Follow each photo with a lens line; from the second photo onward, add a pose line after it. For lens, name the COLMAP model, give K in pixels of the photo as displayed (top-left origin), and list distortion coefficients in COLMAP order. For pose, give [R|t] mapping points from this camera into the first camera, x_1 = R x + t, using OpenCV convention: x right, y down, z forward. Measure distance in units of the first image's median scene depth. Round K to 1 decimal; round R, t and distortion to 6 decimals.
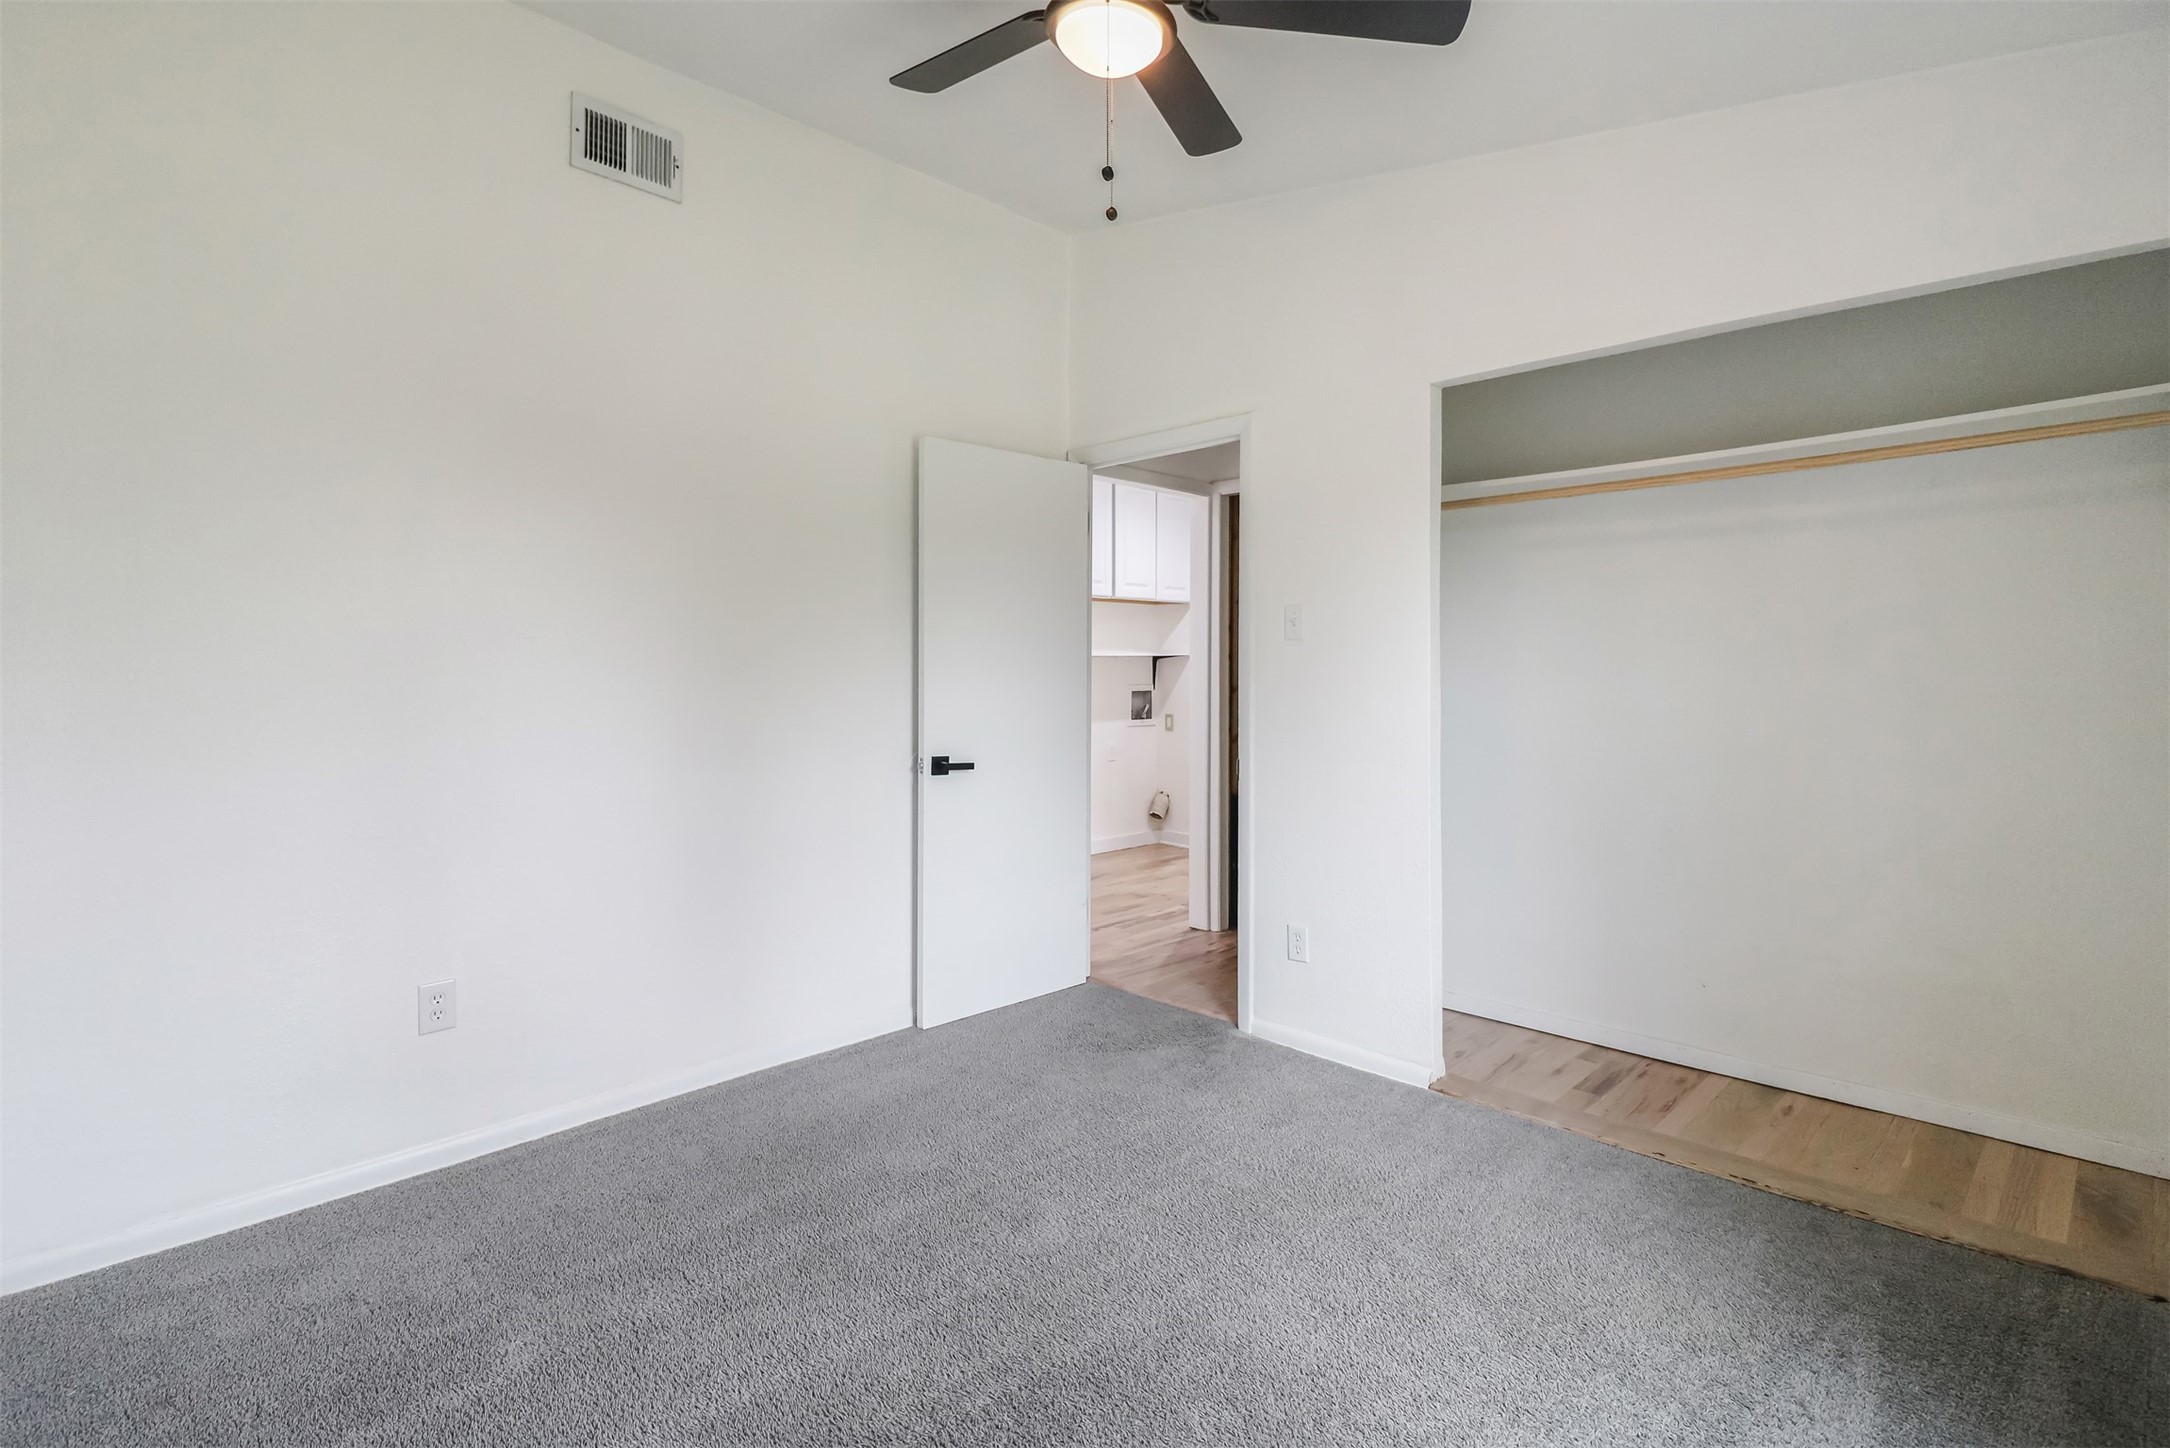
lens RADIAL K [[1041.2, 0, 1077.4], [0, 1041.2, 686.3], [0, 0, 1]] dist [-0.001856, -0.009976]
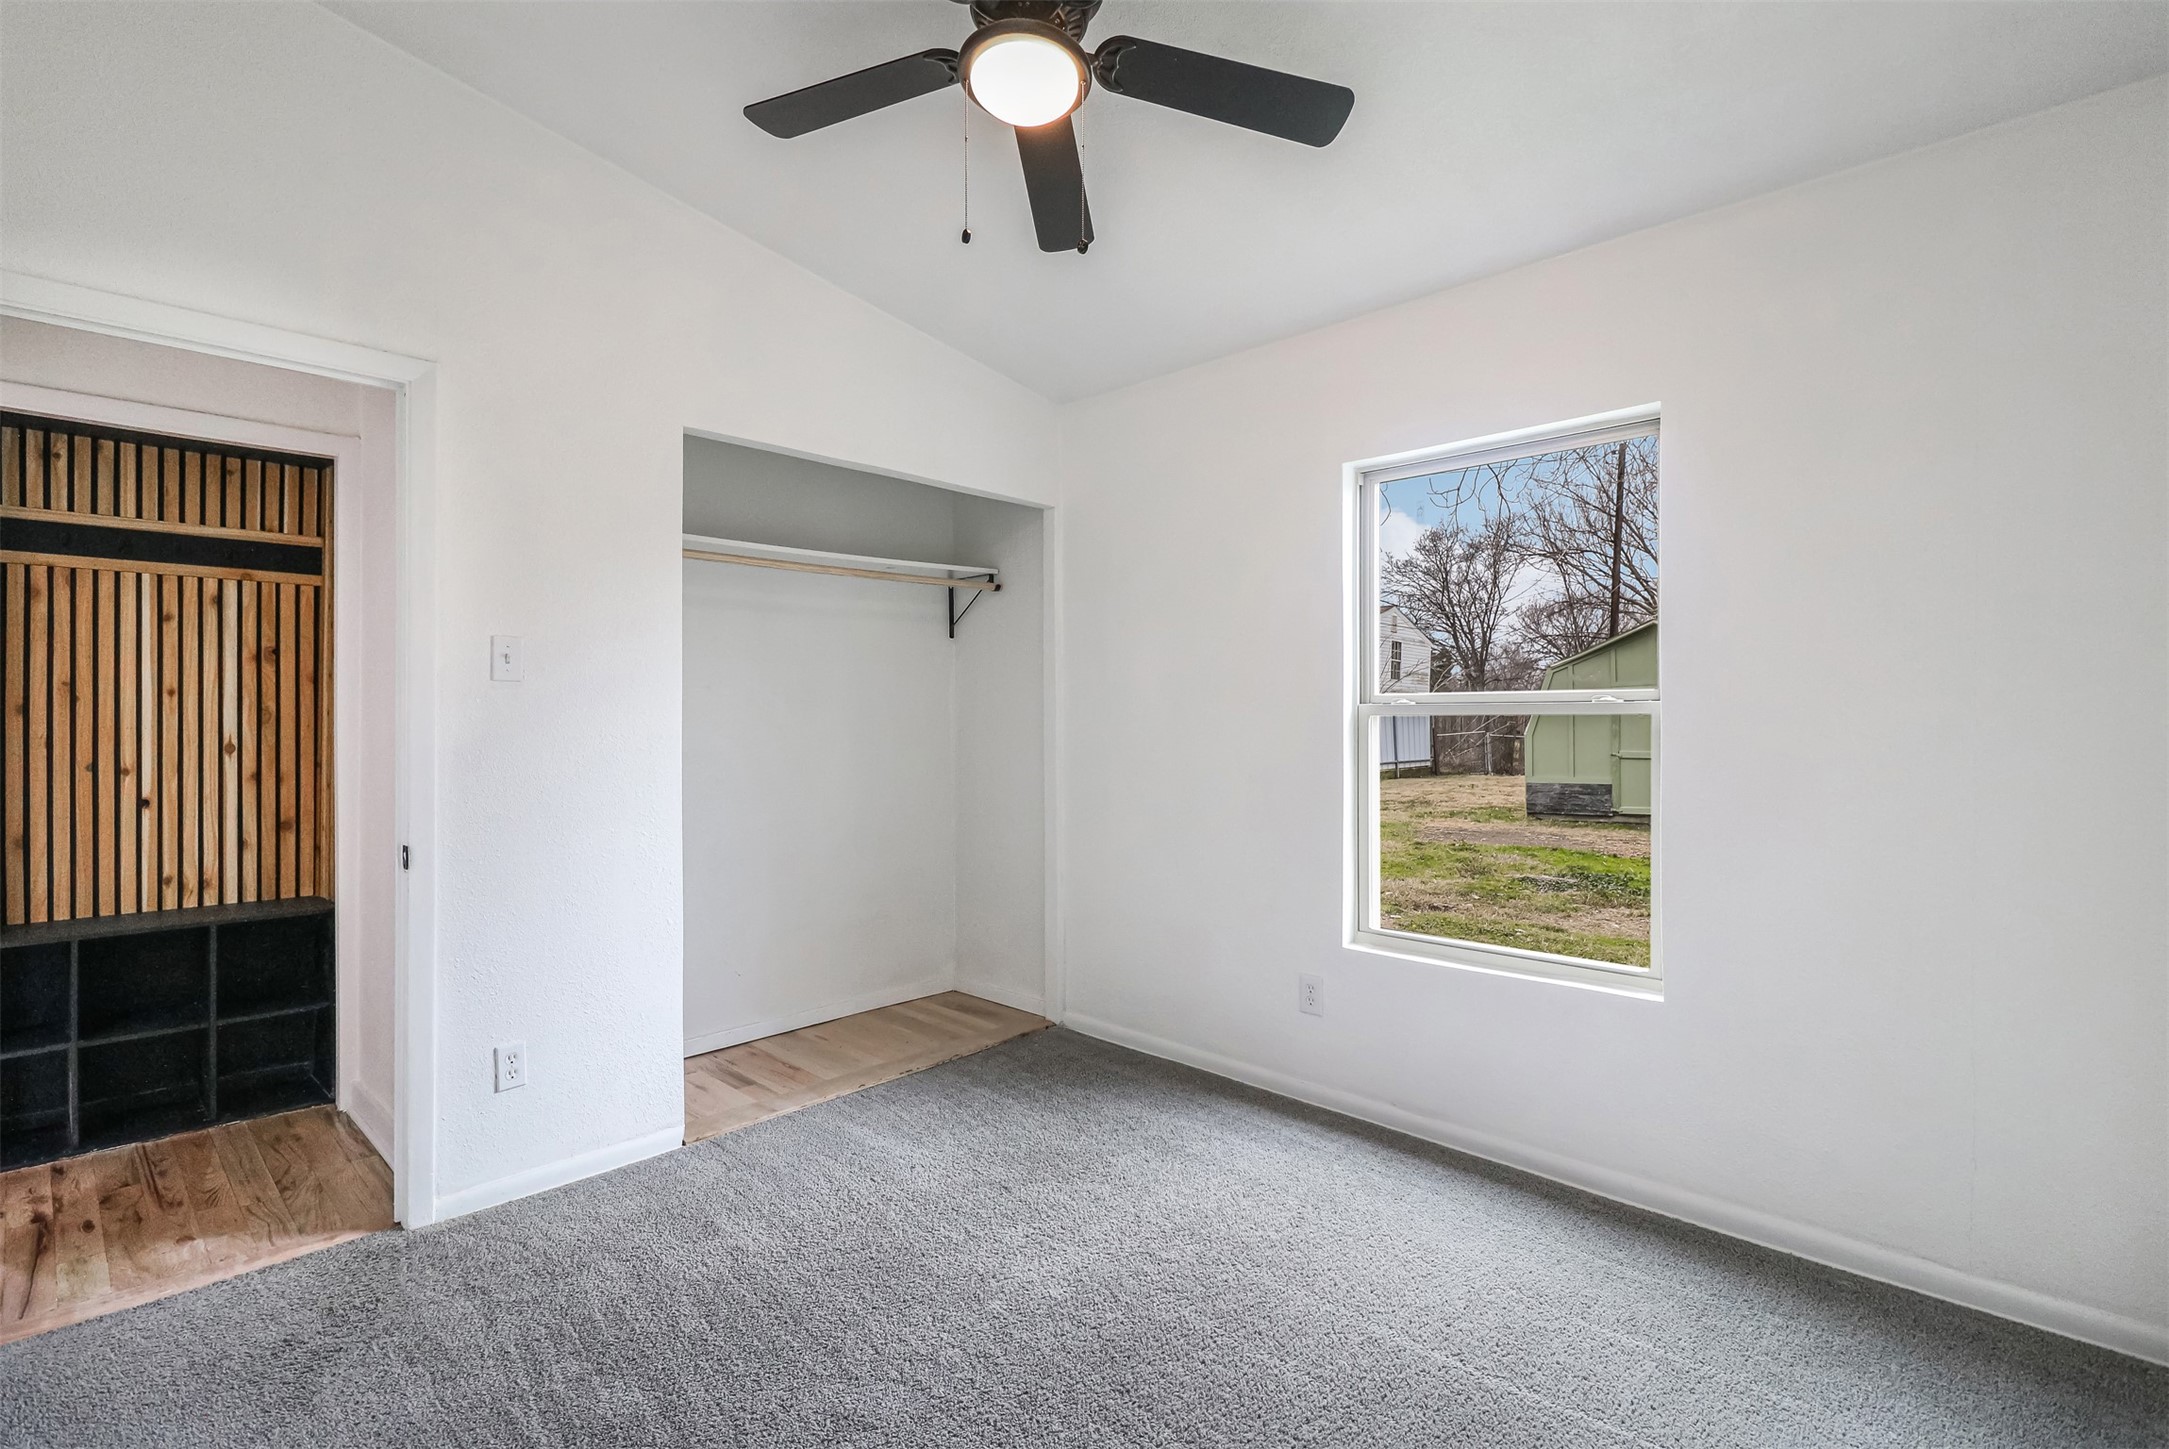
lens RADIAL K [[1043.9, 0, 1075.2], [0, 1043.9, 751.5], [0, 0, 1]] dist [0.023136, 0.000165]
pose [[-0.019728, -0.041030, 0.998963, -0.662516], [0.020706, 0.998927, 0.041437, -0.019105], [-0.999591, 0.021502, -0.018858, 0.654747]]
